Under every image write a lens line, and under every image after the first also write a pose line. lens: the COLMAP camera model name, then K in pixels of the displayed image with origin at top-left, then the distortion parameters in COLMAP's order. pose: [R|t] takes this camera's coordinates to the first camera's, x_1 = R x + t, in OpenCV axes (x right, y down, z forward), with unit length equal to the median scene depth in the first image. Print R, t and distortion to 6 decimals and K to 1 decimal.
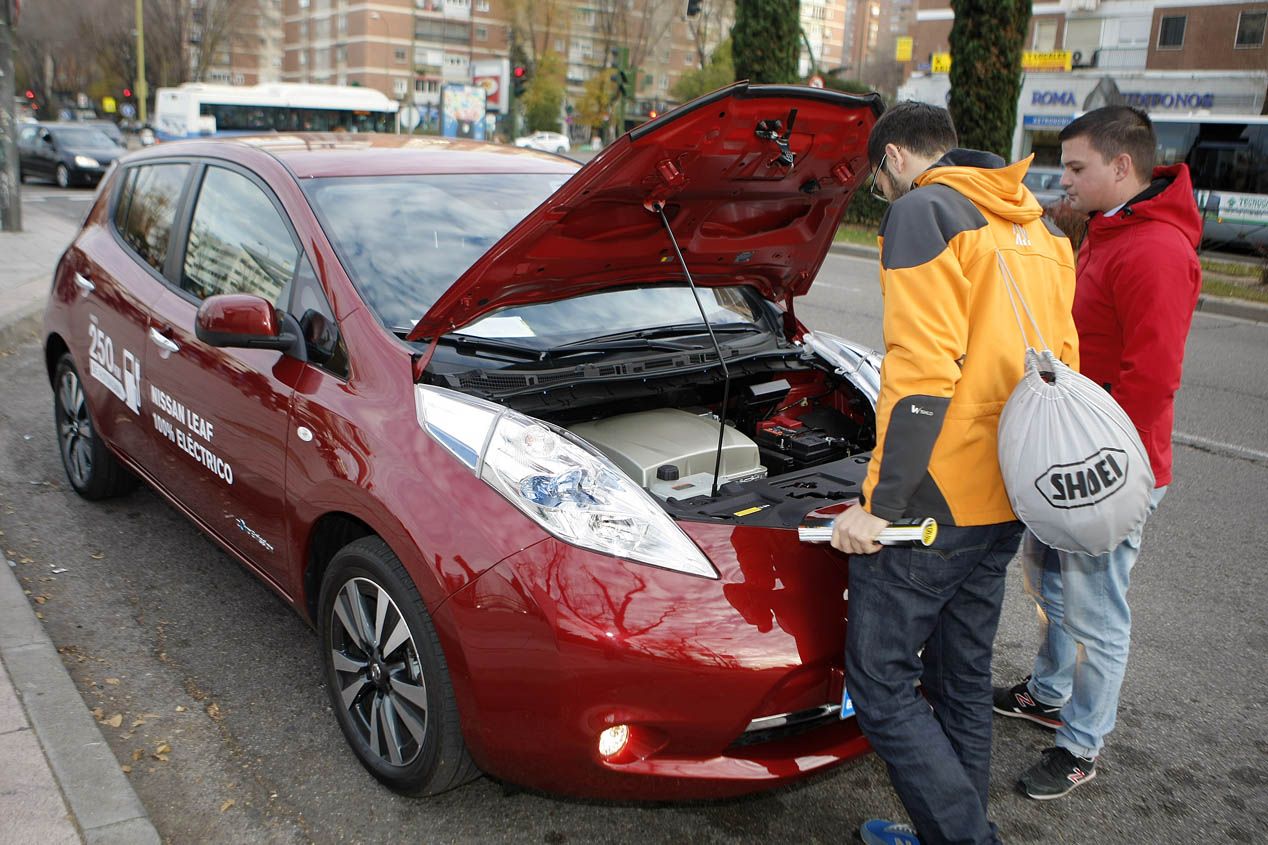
lens RADIAL K [[1050.1, 0, 635.4], [0, 1050.1, 392.8], [0, 0, 1]] dist [-0.104740, 0.067712]
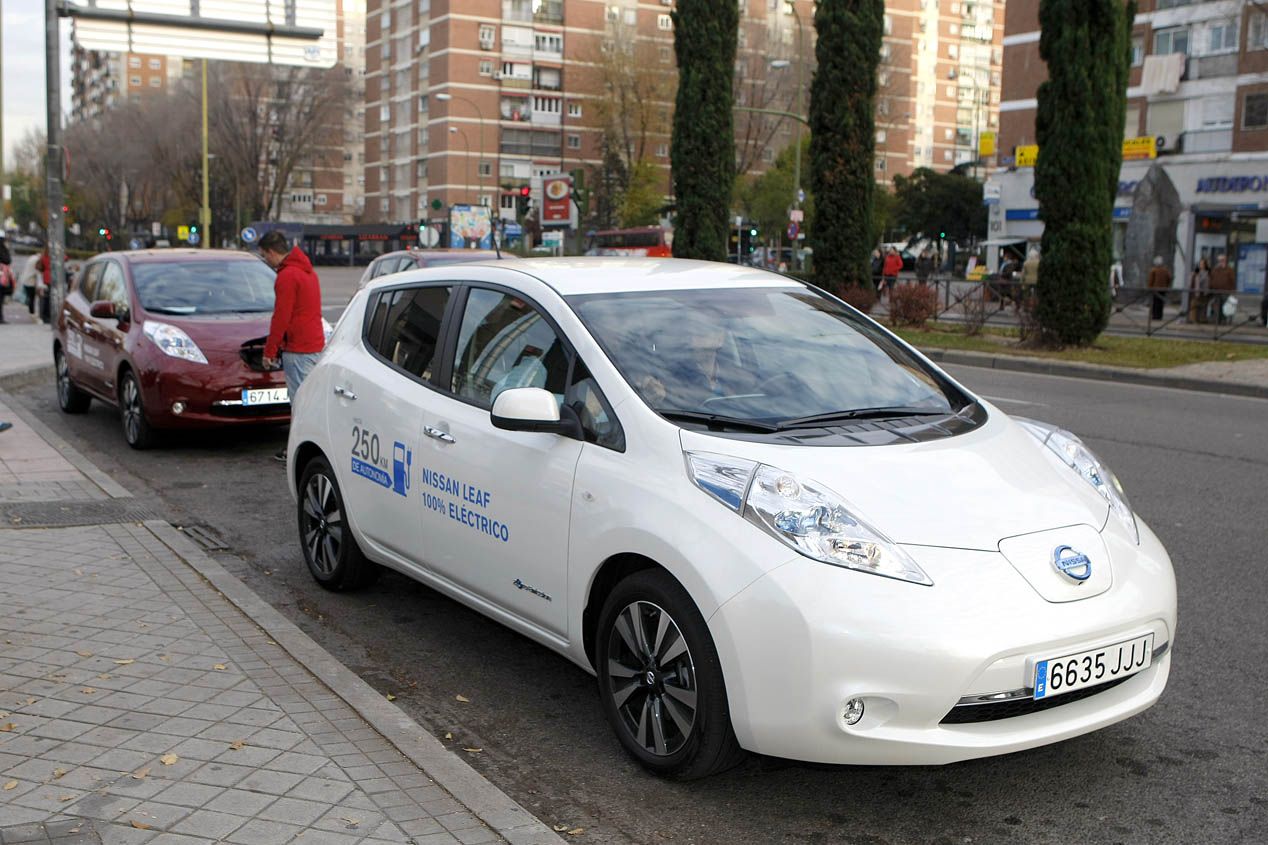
lens RADIAL K [[1278.0, 0, 634.0], [0, 1278.0, 422.5], [0, 0, 1]] dist [-0.086115, 0.024904]
pose [[0.991065, -0.020752, -0.131755, 0.092833], [0.006452, 0.994125, -0.108047, 0.037959], [0.133223, 0.106231, 0.985376, -0.135714]]
